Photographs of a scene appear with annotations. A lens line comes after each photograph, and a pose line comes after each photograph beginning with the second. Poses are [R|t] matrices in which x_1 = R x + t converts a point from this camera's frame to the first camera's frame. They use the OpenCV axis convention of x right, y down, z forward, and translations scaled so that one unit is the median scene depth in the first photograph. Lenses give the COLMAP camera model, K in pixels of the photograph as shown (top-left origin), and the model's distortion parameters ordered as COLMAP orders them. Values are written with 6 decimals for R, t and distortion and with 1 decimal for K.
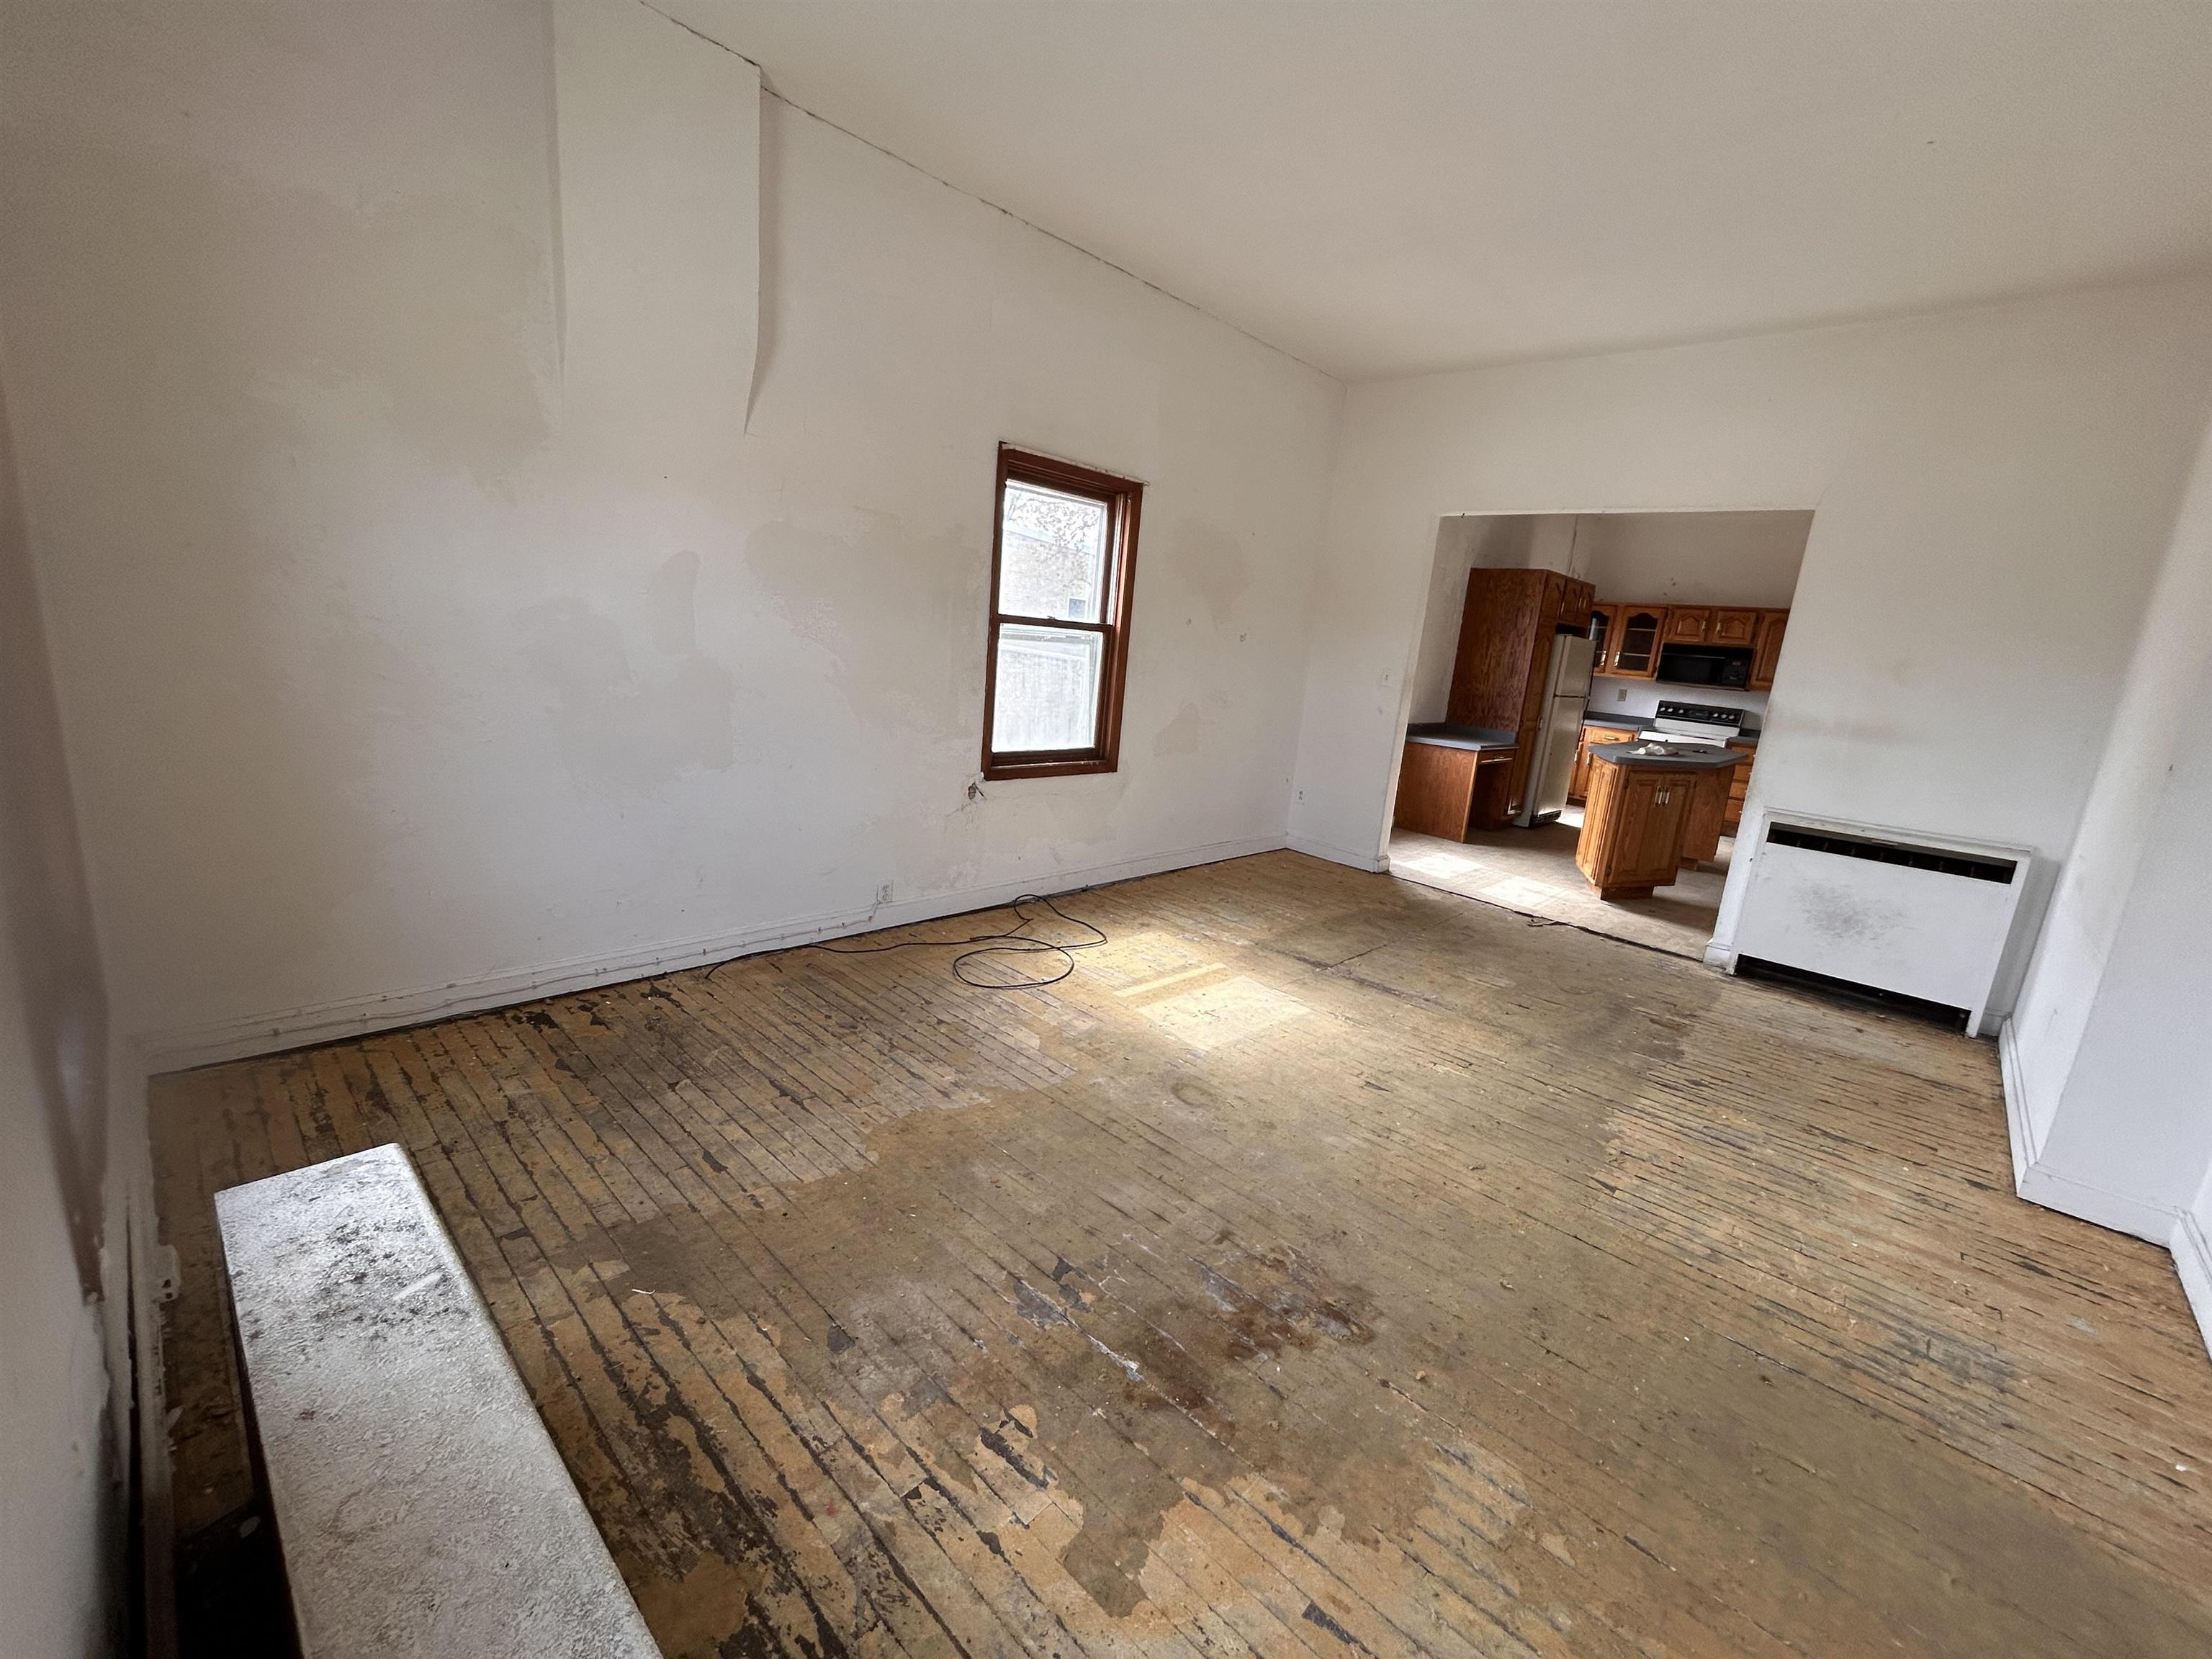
lens RADIAL K [[893.7, 0, 1117.5], [0, 893.7, 833.0], [0, 0, 1]] dist [-0.001808, 0.000391]
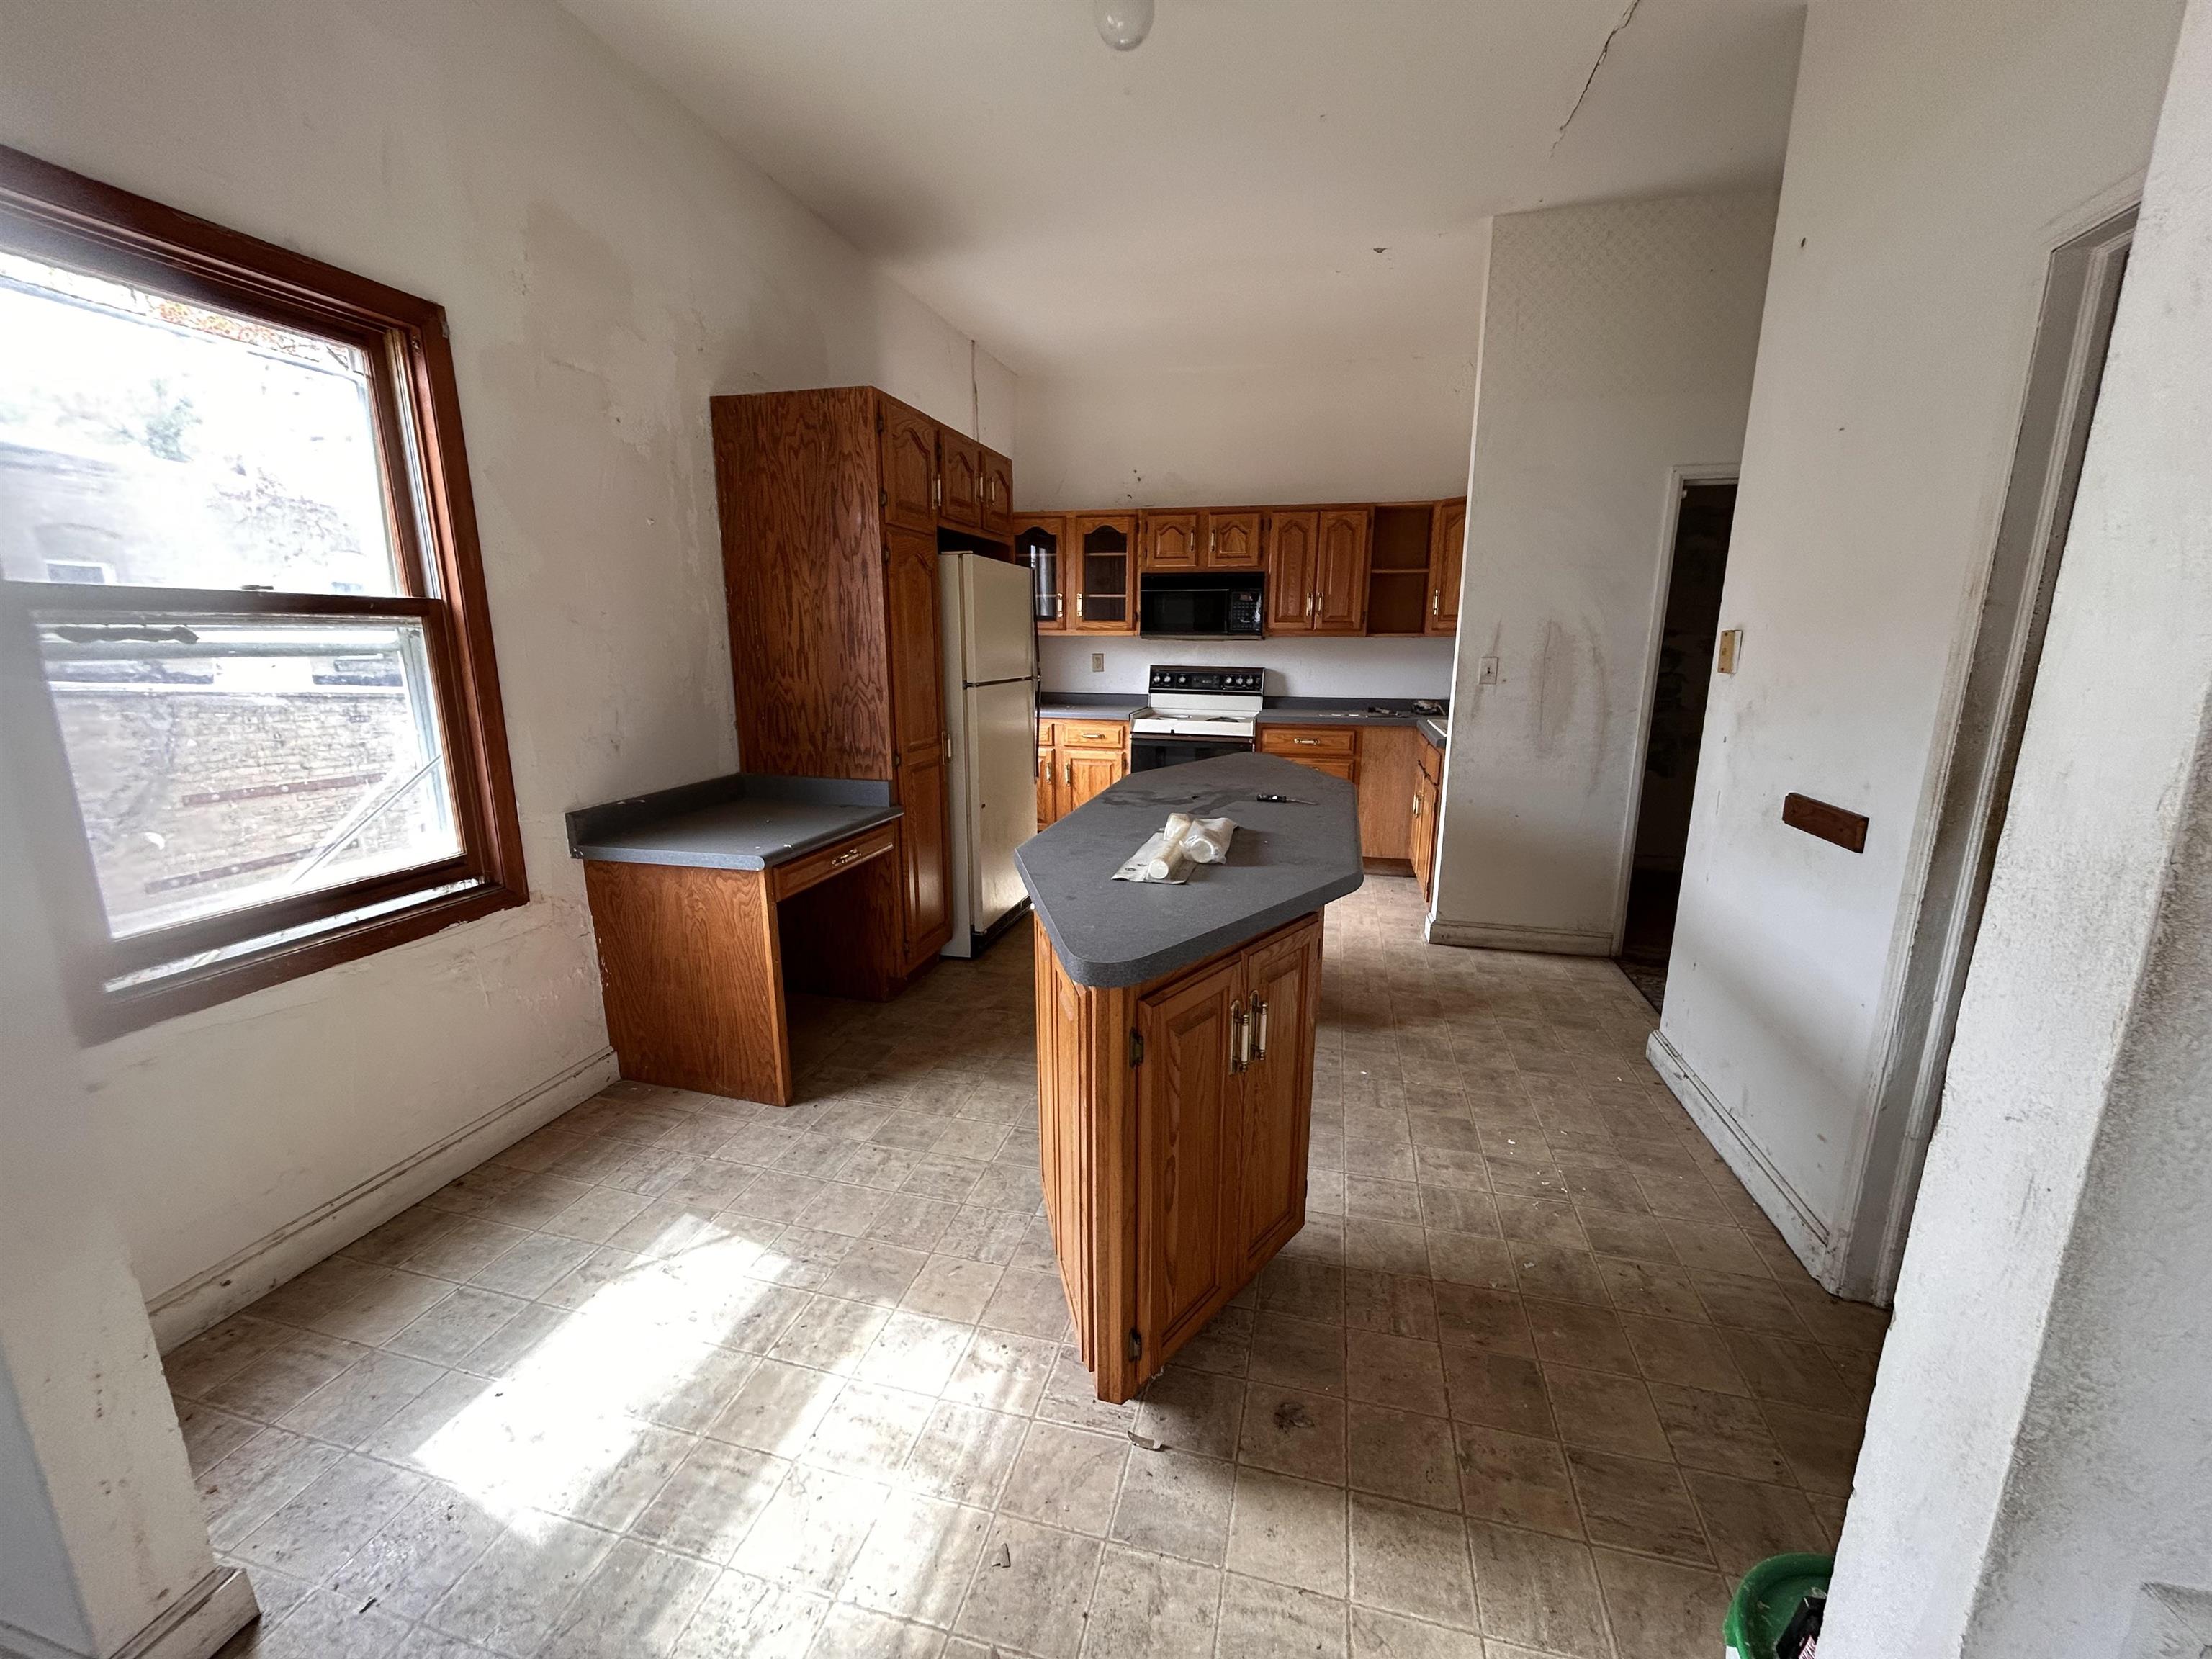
lens RADIAL K [[893.7, 0, 1100.9], [0, 893.7, 831.4], [0, 0, 1]] dist [-0.001808, 0.000391]
pose [[0.872699, -0.182368, 0.452922, 0.296368], [0.172522, 0.982965, 0.063370, -0.087182], [-0.456763, 0.022836, 0.889295, 0.503426]]
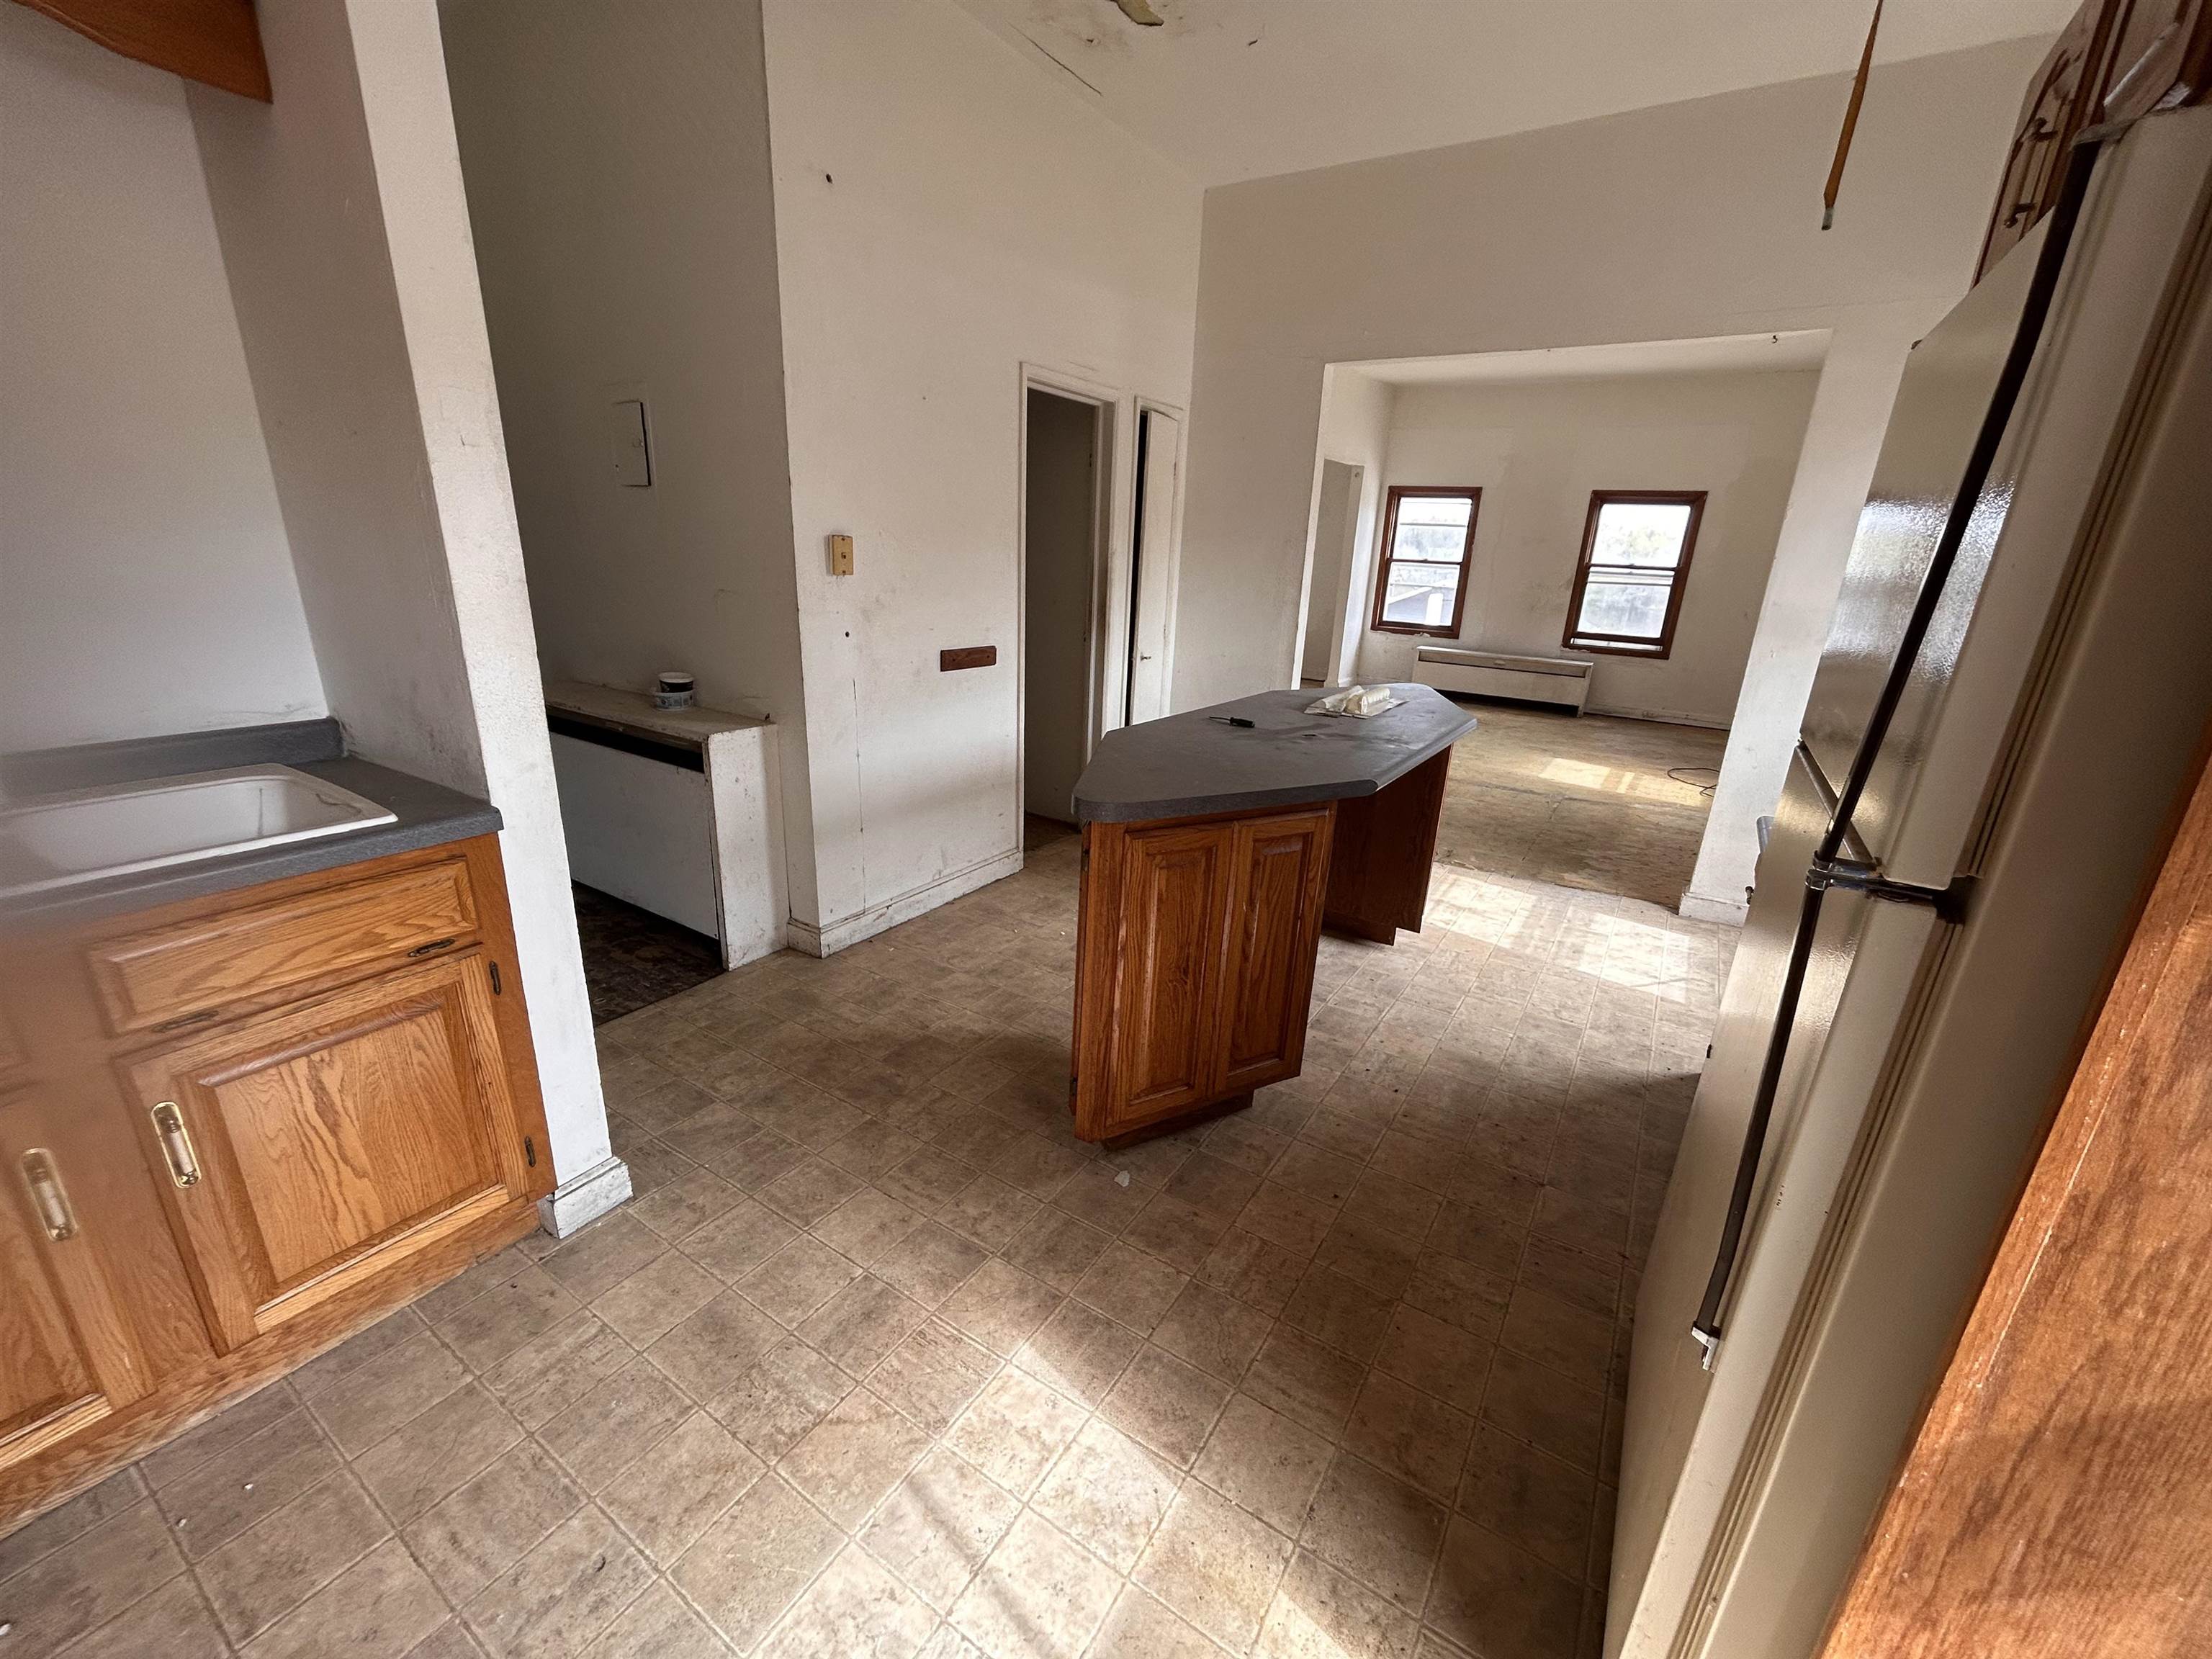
lens RADIAL K [[893.7, 0, 1105.9], [0, 893.7, 832.6], [0, 0, 1]] dist [-0.001808, 0.000391]
pose [[-0.976658, -0.067581, -0.203893, 0.739987], [-0.161122, 0.858230, 0.487320, -0.227294], [0.142054, 0.508796, -0.849086, 1.278691]]
